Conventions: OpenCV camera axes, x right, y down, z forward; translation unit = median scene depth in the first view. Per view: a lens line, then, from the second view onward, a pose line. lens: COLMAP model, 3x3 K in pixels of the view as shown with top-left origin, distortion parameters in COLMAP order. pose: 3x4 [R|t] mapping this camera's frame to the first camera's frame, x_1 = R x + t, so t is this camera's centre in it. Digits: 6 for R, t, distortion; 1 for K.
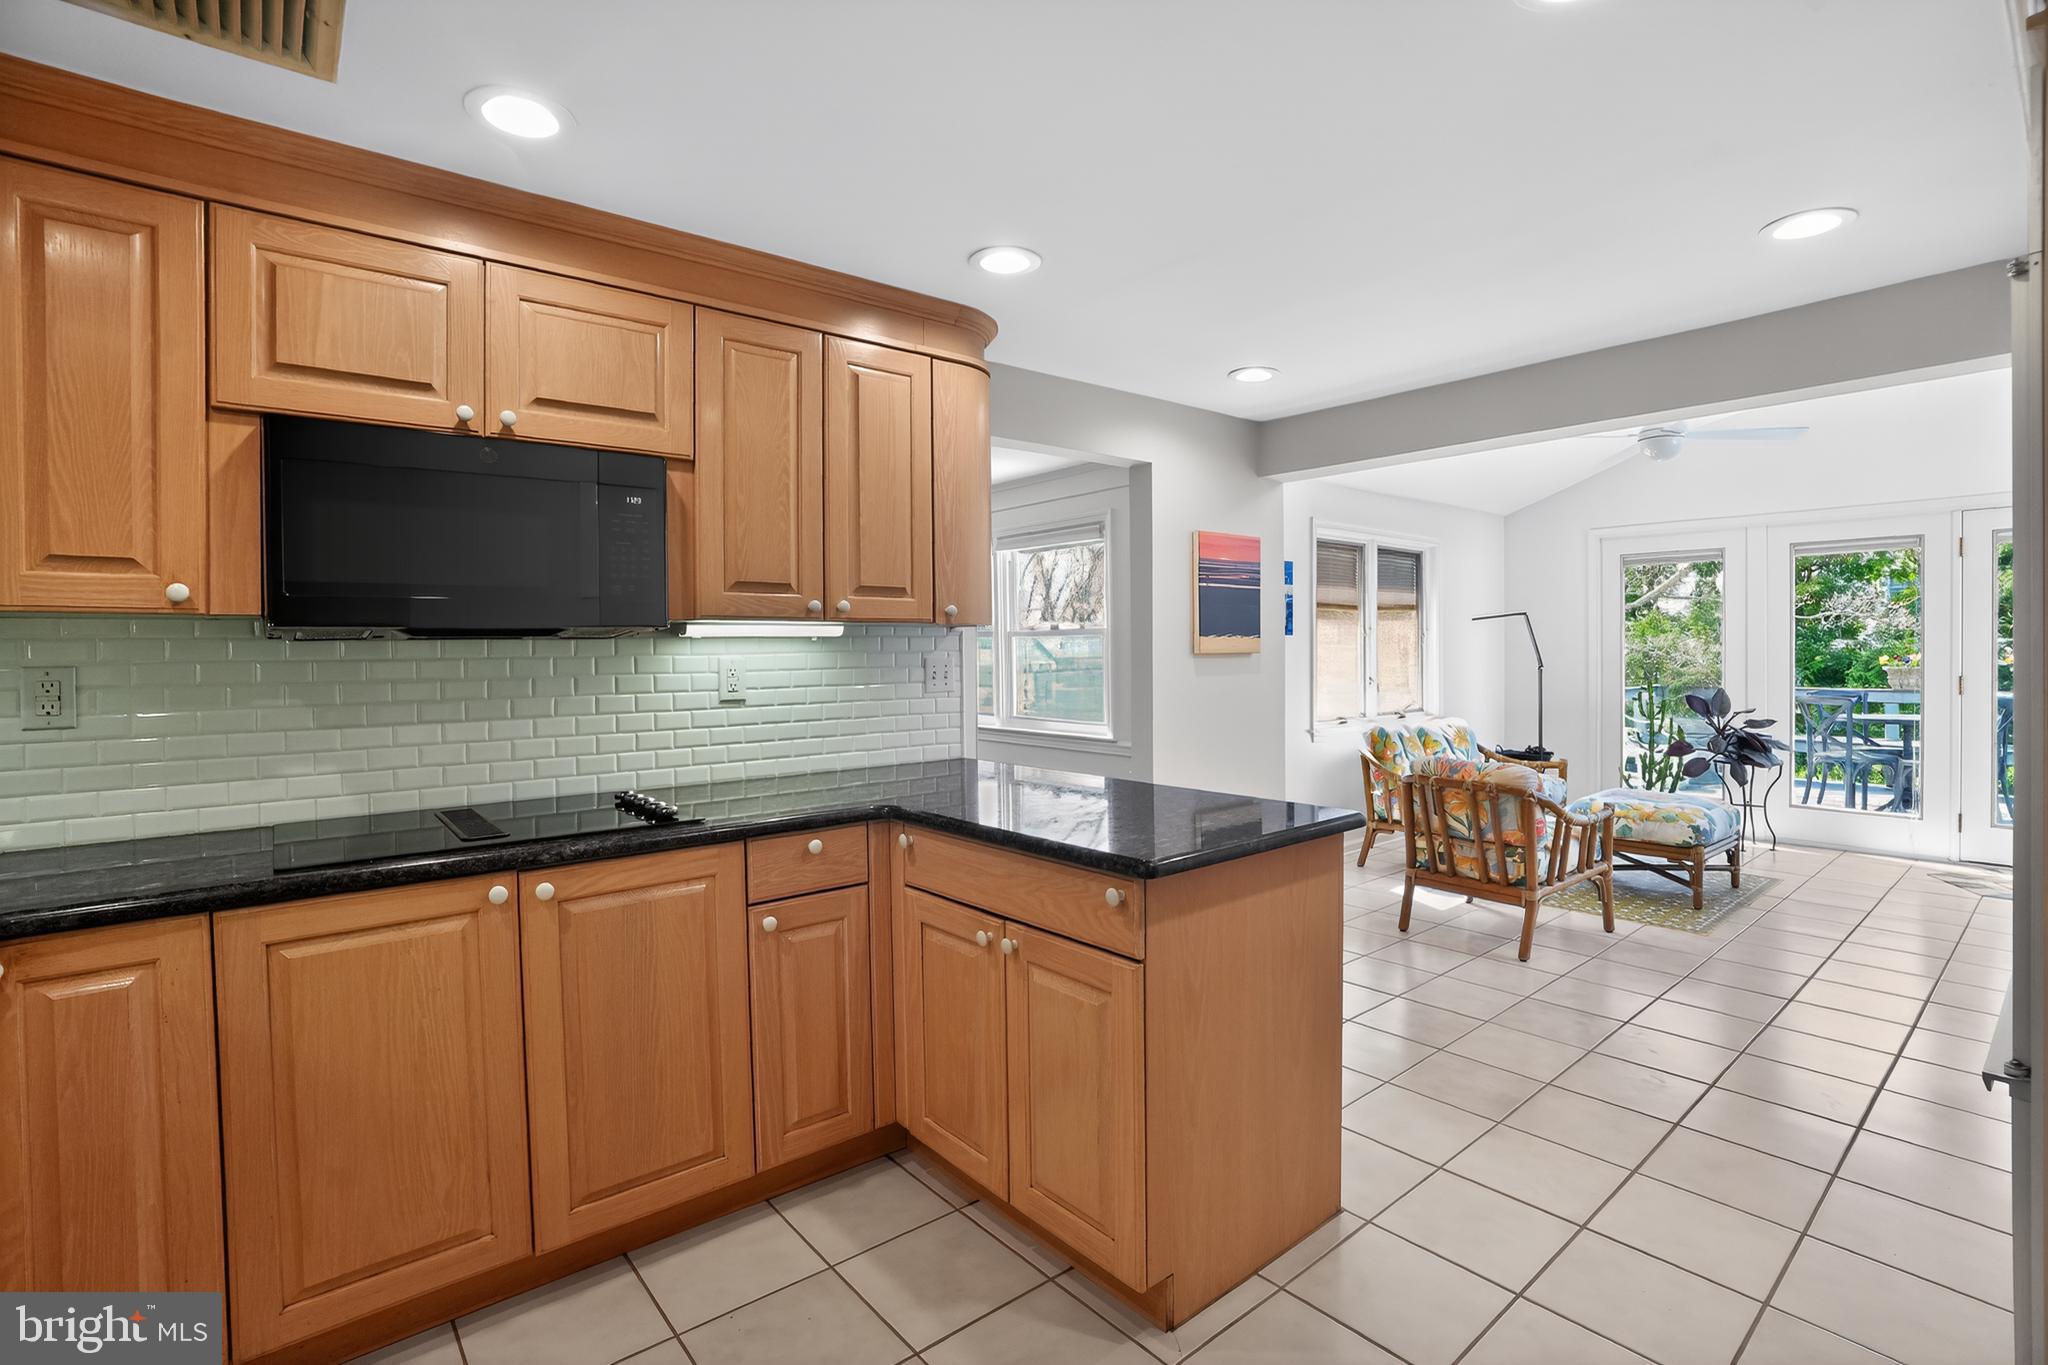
lens RADIAL K [[962.8, 0, 1022.7], [0, 962.8, 668.2], [0, 0, 1]] dist [-0.047991, 0.027204]
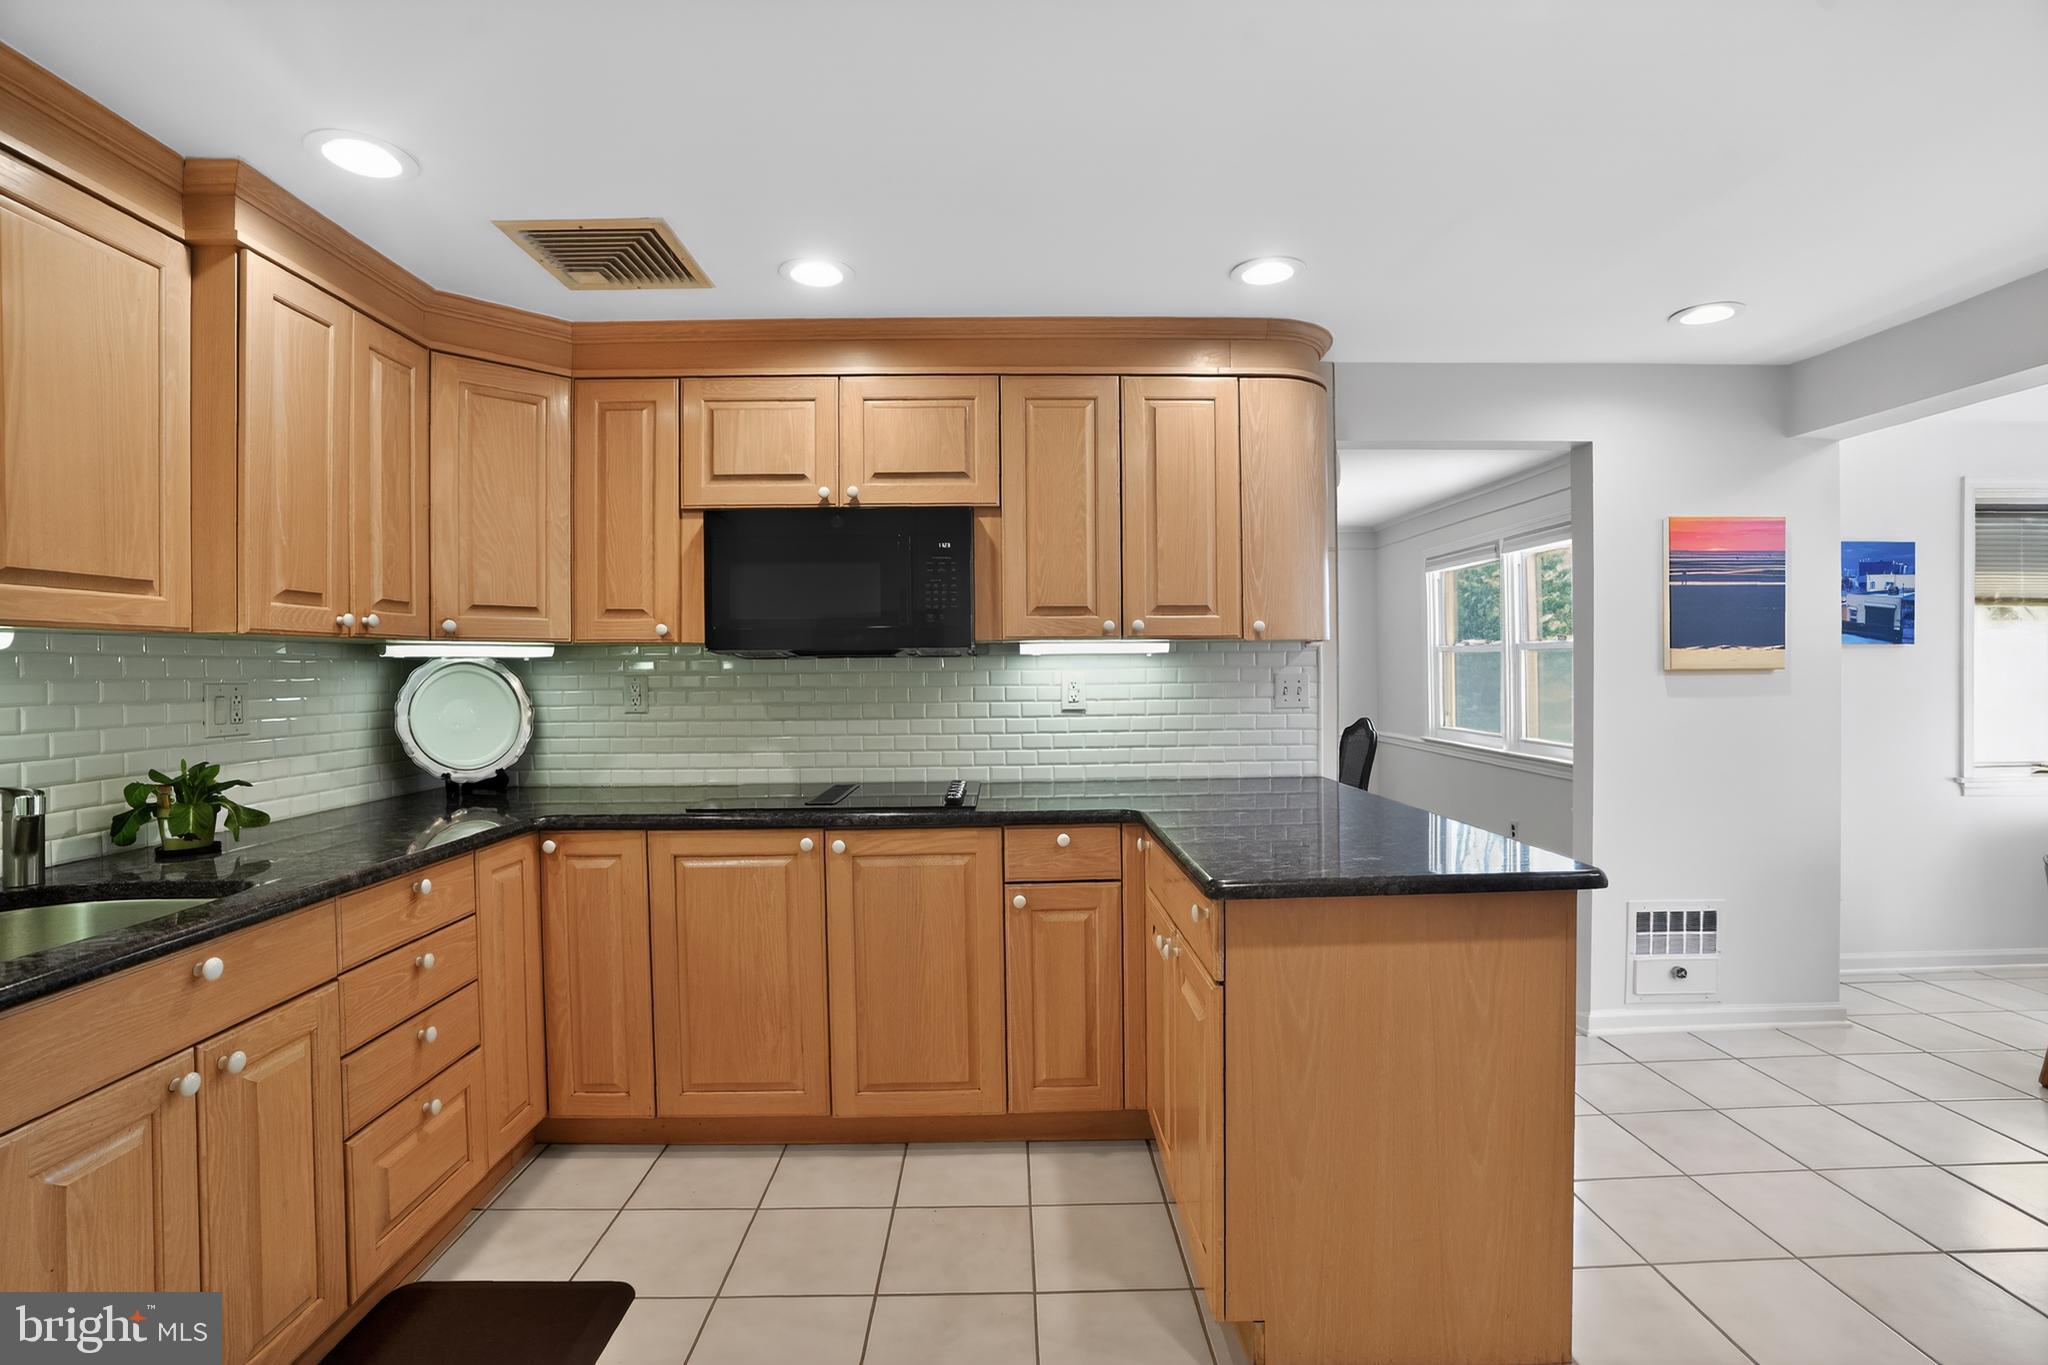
lens RADIAL K [[969.7, 0, 1024.0], [0, 969.7, 682.5], [0, 0, 1]] dist [-0.030319, 0.000352]
pose [[0.788594, 0.011868, -0.614800, 0.441623], [-0.011028, 0.999926, 0.005157, -0.005043], [0.614816, 0.002713, 0.788666, 0.070732]]
